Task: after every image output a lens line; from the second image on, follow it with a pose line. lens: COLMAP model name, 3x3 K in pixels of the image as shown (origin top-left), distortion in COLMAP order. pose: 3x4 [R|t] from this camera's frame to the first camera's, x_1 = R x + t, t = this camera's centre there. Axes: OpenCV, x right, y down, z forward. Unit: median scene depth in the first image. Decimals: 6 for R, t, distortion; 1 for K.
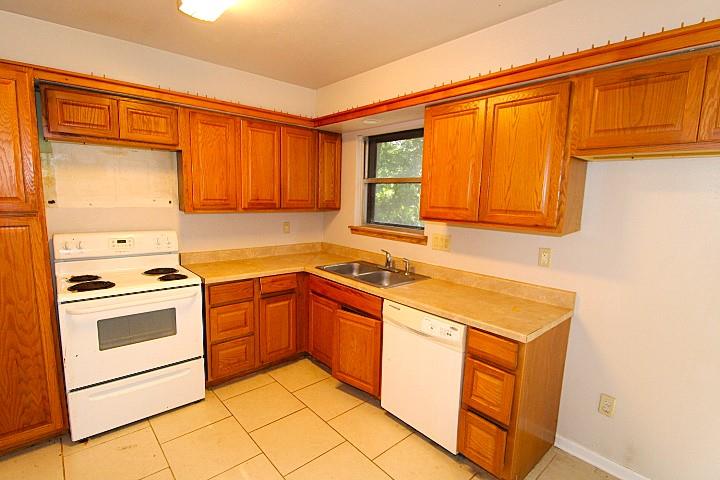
lens RADIAL K [[348.9, 0, 365.2], [0, 348.9, 244.7], [0, 0, 1]] dist [-0.011972, -0.007768]
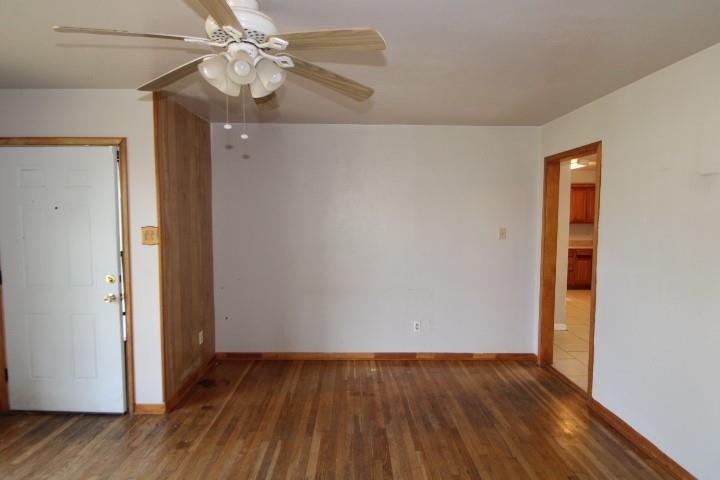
lens RADIAL K [[411.5, 0, 360.4], [0, 411.5, 242.9], [0, 0, 1]] dist [0.006987, -0.003826]
pose [[0.751696, 0.022245, -0.659135, 0.582606], [-0.077305, 0.995513, -0.054564, 0.391468], [0.654964, 0.091970, 0.750043, -2.692981]]
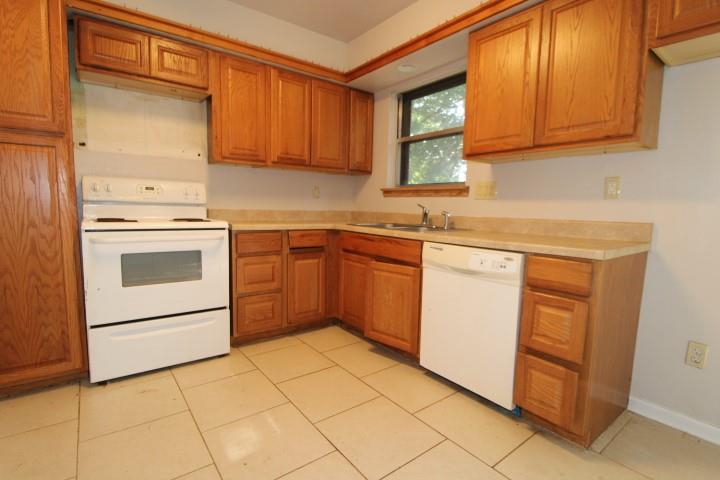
lens RADIAL K [[350.4, 0, 363.0], [0, 350.4, 244.3], [0, 0, 1]] dist [-0.012748, -0.006630]
pose [[0.997040, 0.003301, -0.076818, -0.032822], [-0.005783, 0.999468, -0.032104, 0.186328], [0.076671, 0.032453, 0.996528, 0.082152]]
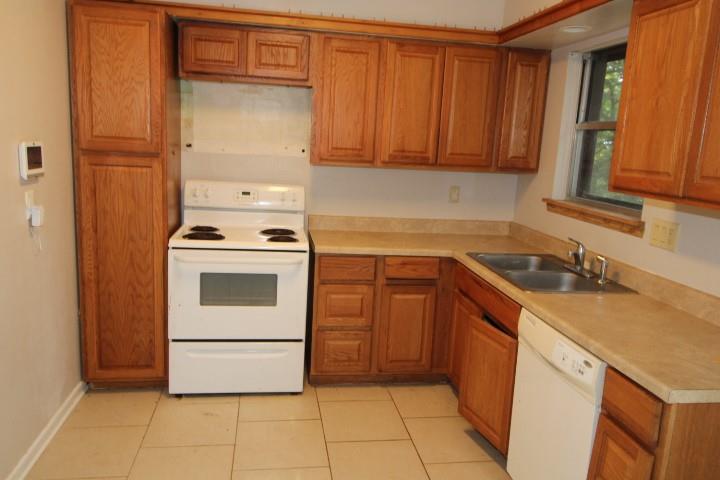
lens RADIAL K [[570.1, 0, 359.0], [0, 570.1, 243.8], [0, 0, 1]] dist [0.001368, -0.000822]
pose [[0.835367, 0.115371, -0.537449, 0.346055], [-0.104938, 0.993216, 0.050100, 0.016240], [0.539583, 0.014547, 0.841807, -0.061951]]
